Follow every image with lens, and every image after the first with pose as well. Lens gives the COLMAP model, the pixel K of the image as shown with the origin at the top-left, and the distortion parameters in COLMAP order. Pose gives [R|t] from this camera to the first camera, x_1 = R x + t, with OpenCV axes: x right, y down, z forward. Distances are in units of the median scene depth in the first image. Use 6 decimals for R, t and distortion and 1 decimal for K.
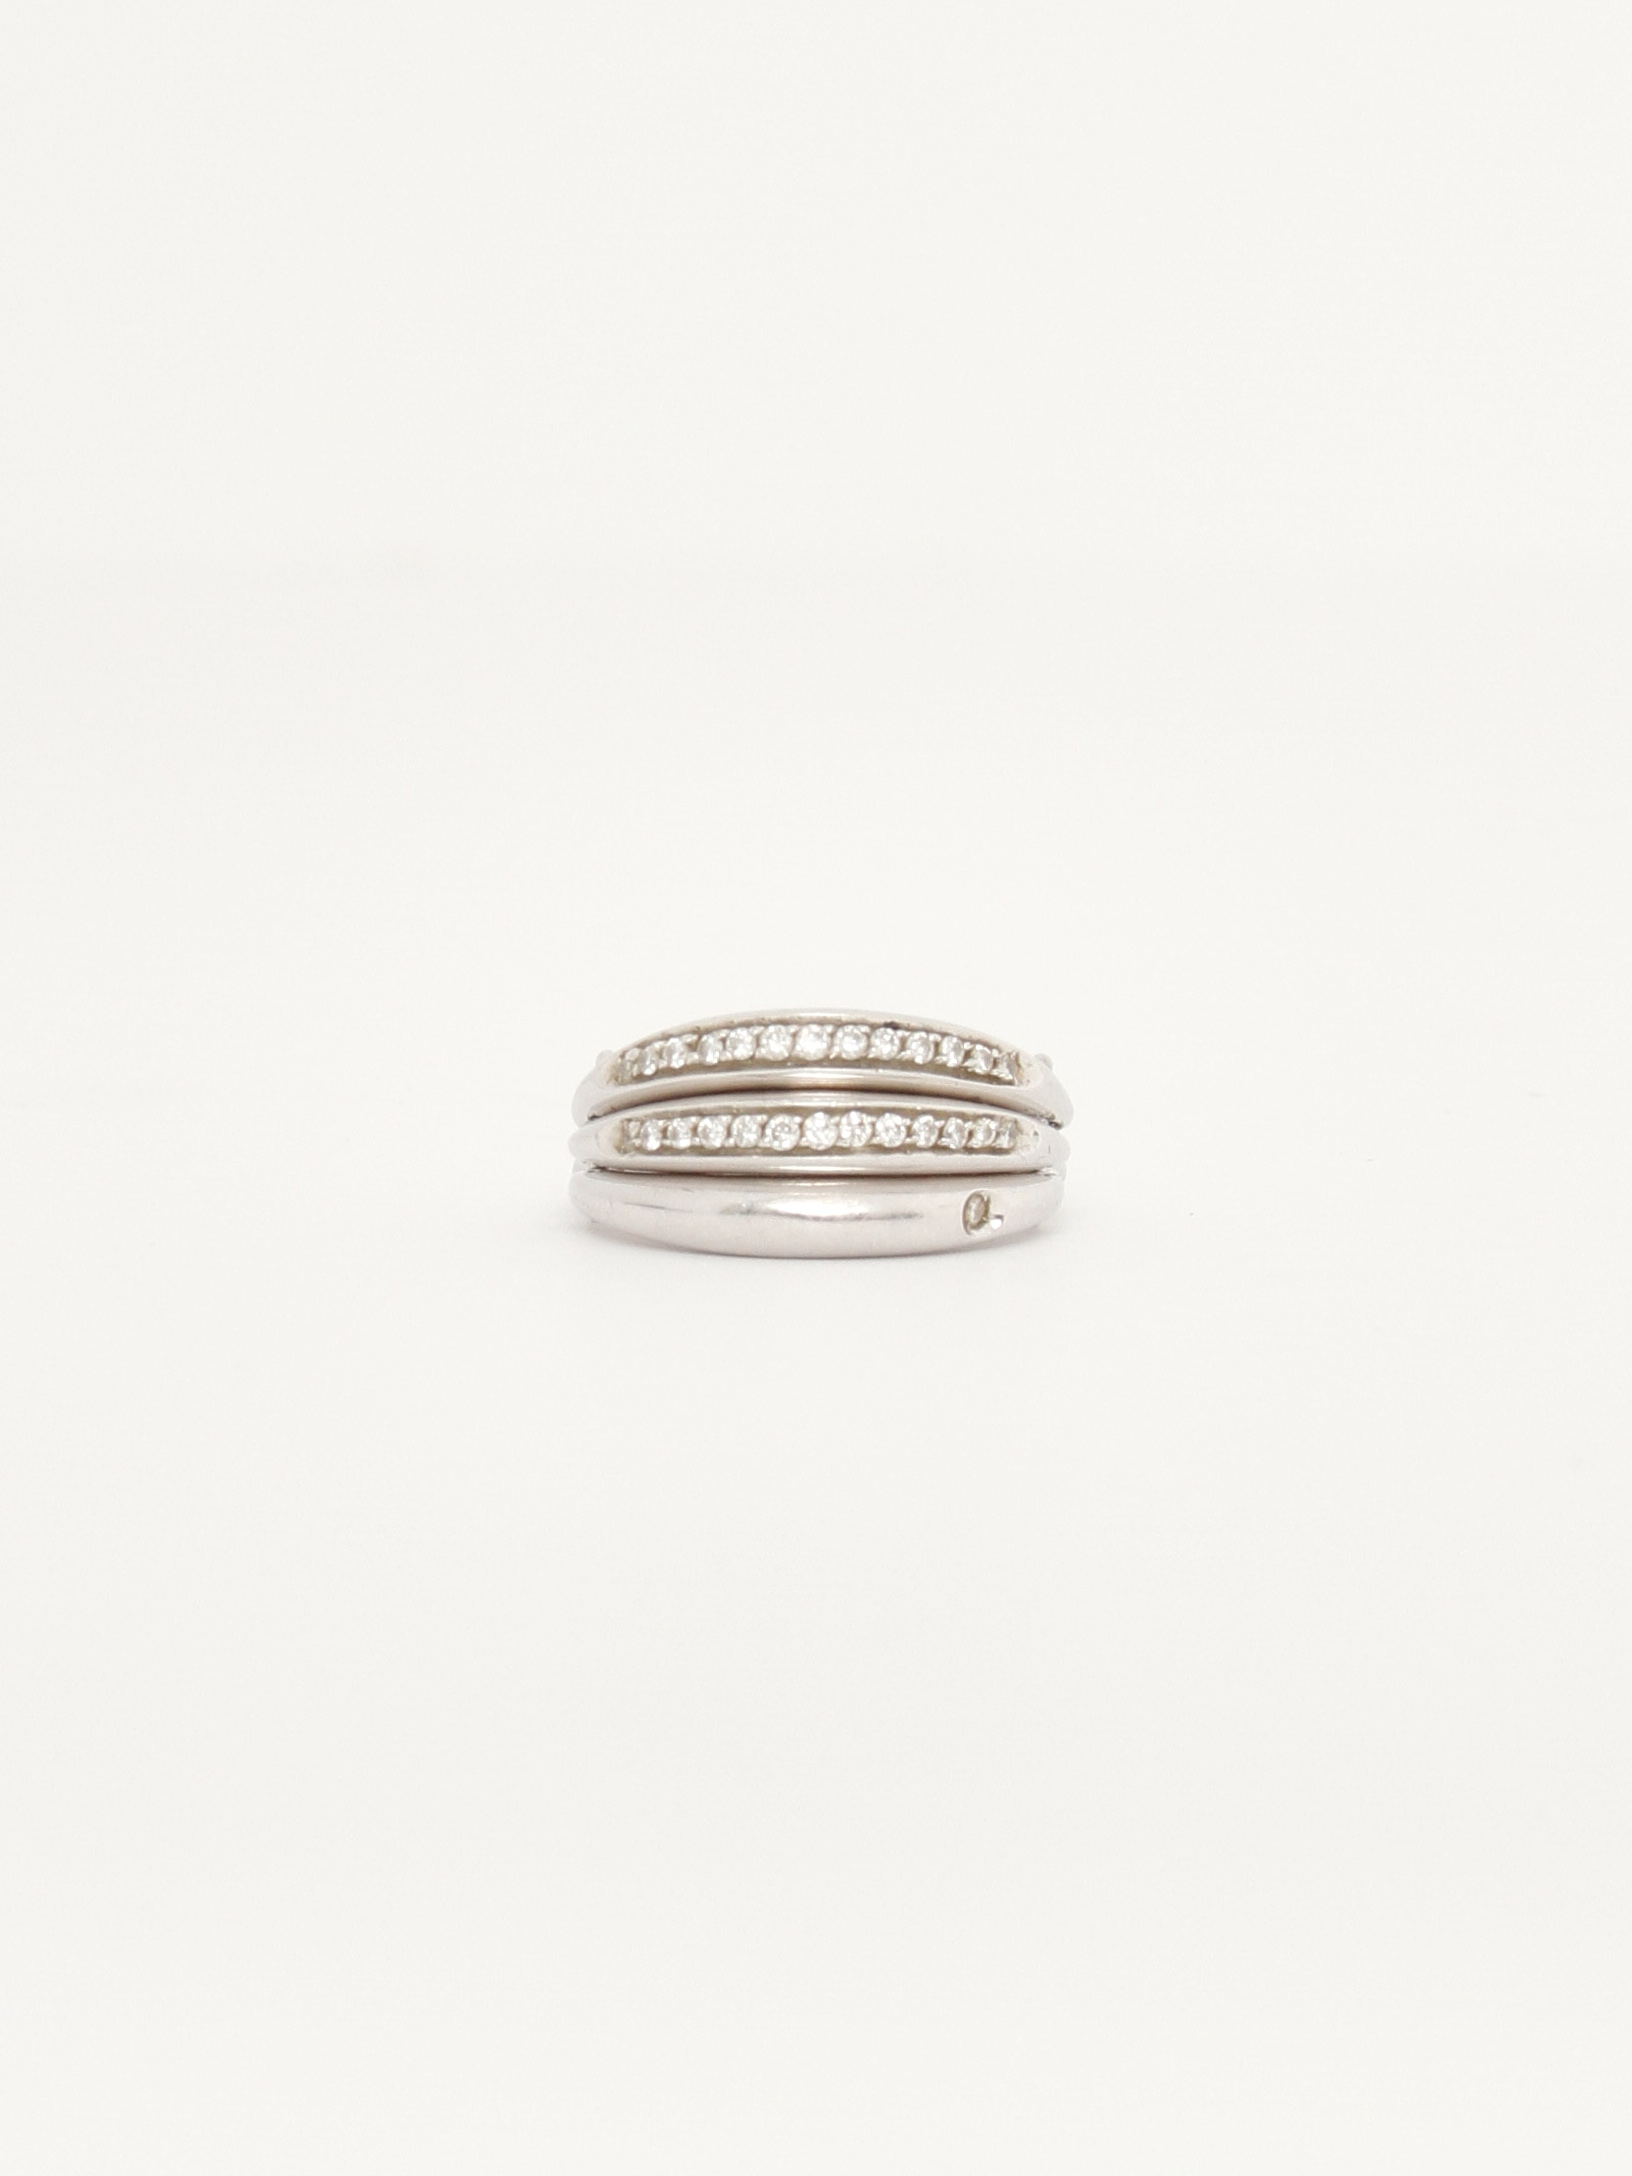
lens RADIAL K [[4625.3, 0, 815.9], [0, 4625.3, 1088.3], [0, 0, 1]] dist [0.003716, 0.000000]
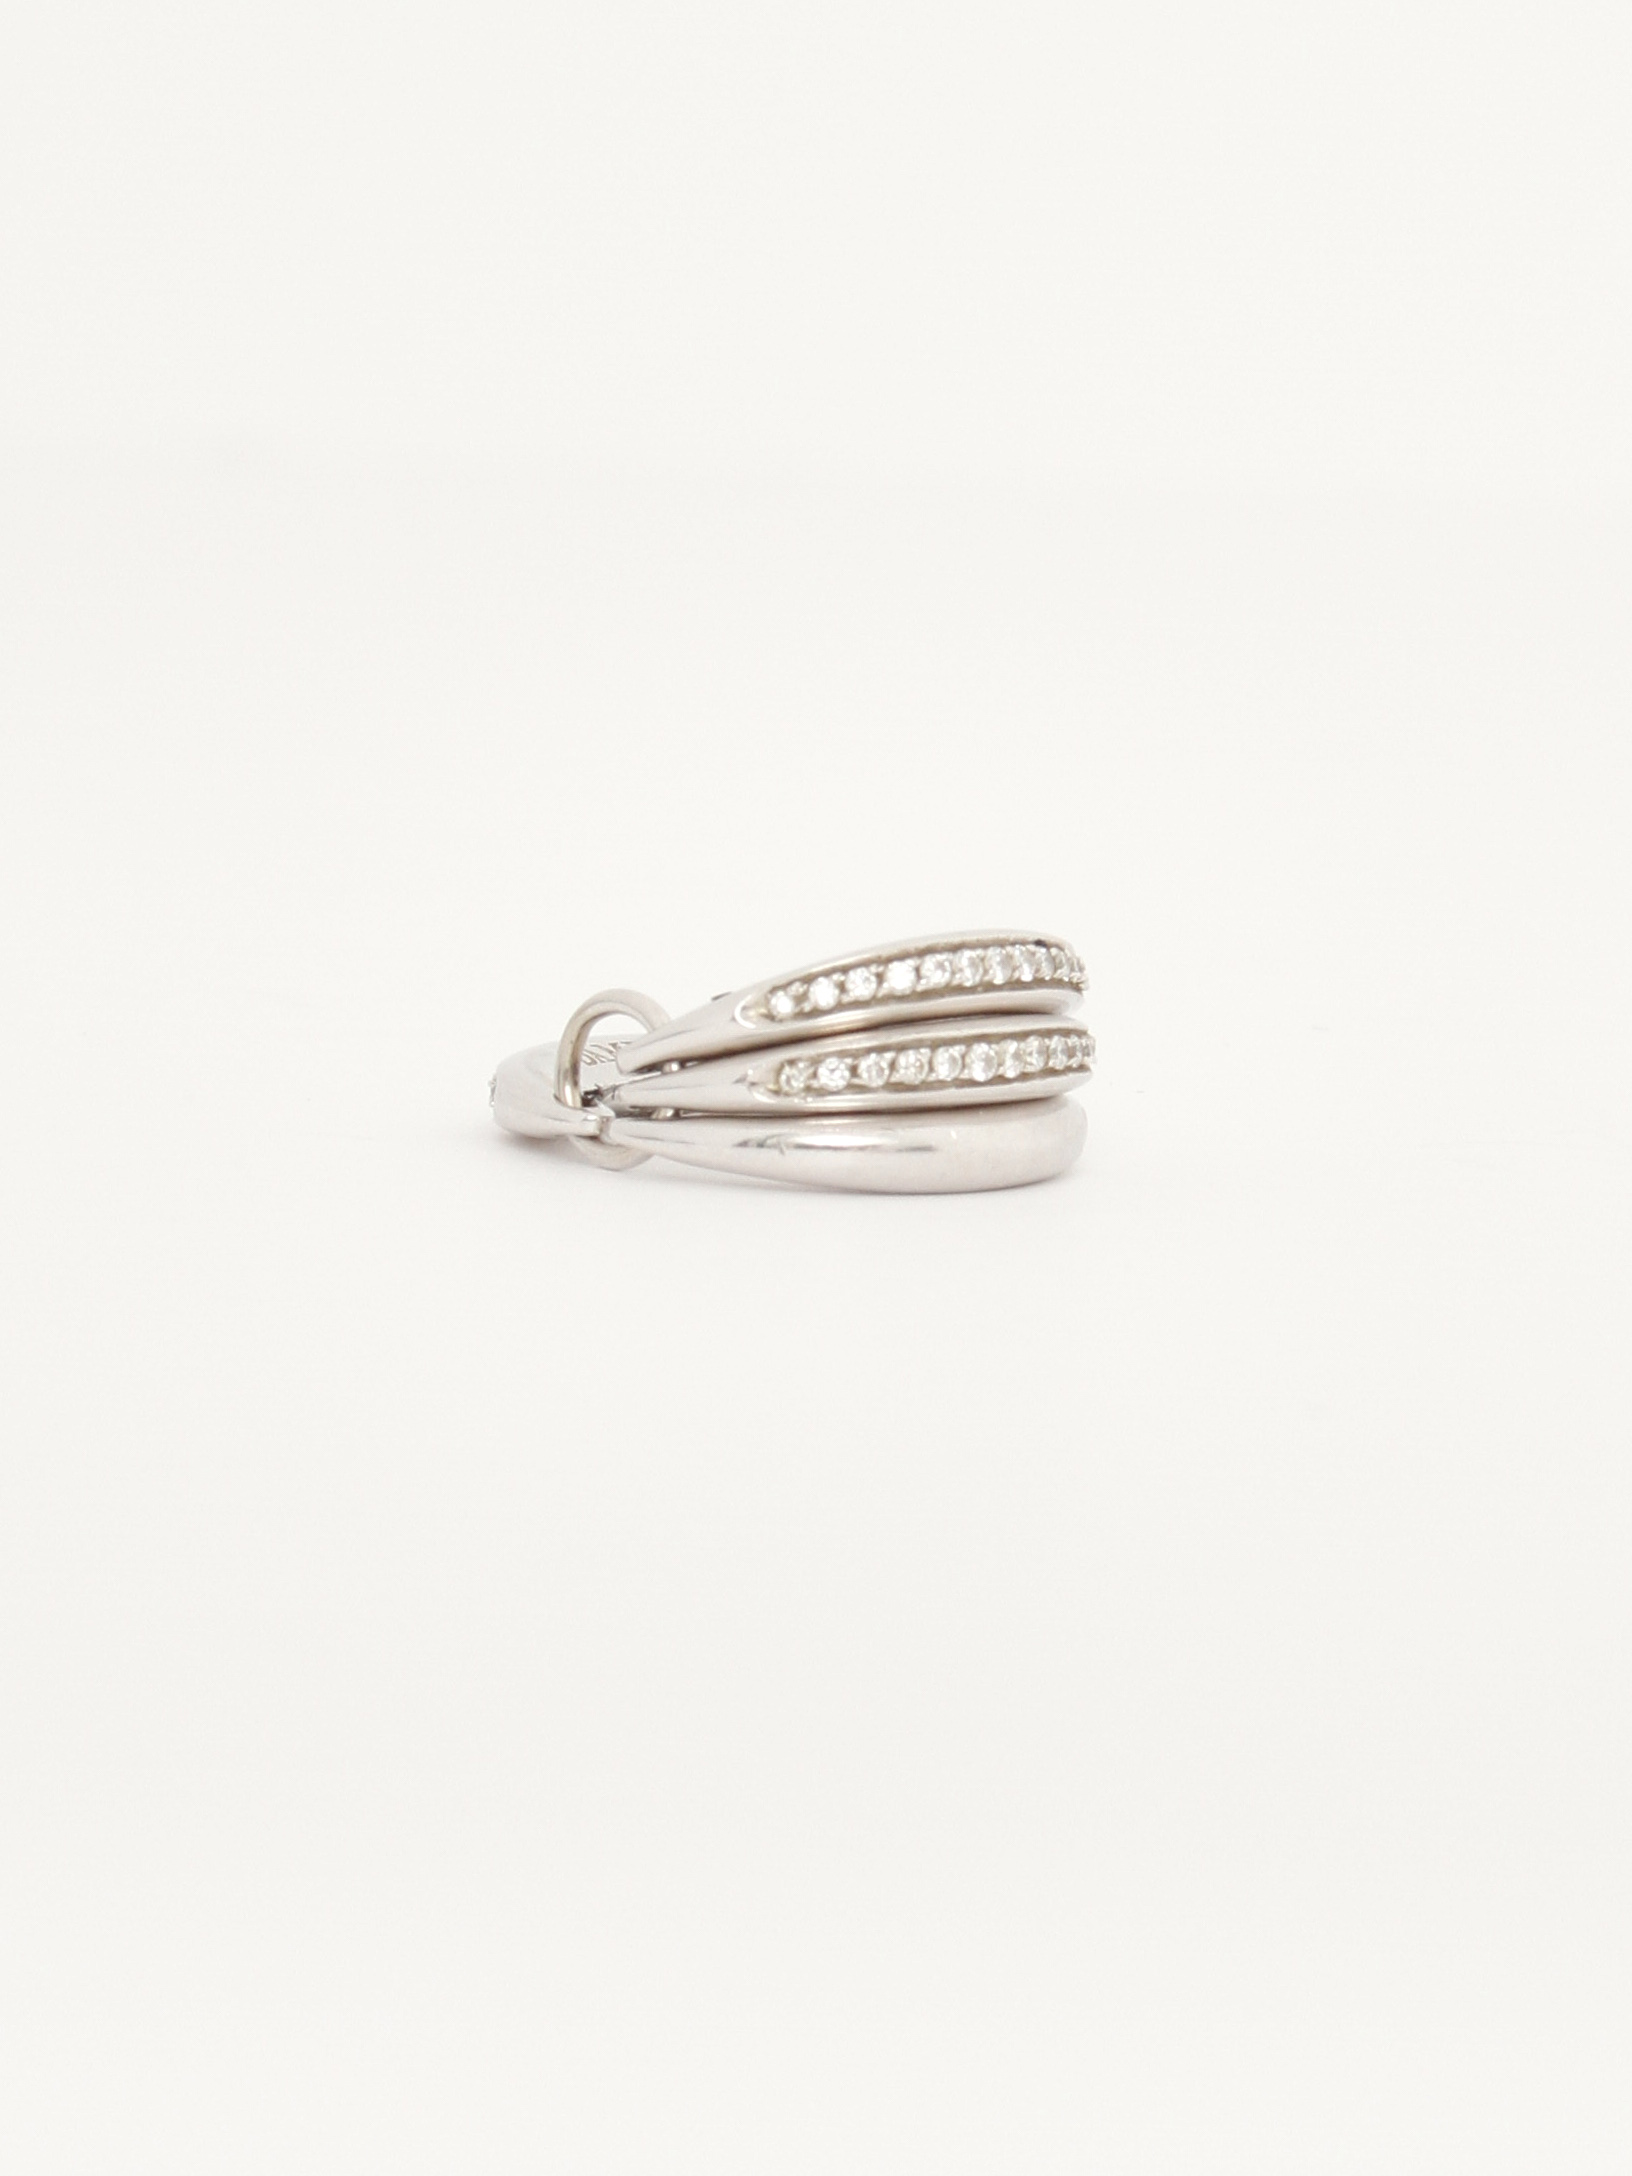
lens RADIAL K [[4625.3, 0, 816.0], [0, 4625.3, 1088.3], [0, 0, 1]] dist [0.003716, 0.000000]
pose [[-0.859788, 0.094132, -0.501900, 0.540428], [0.109497, 0.993986, -0.001151, 0.013371], [0.498773, -0.055946, -0.864925, 1.900287]]
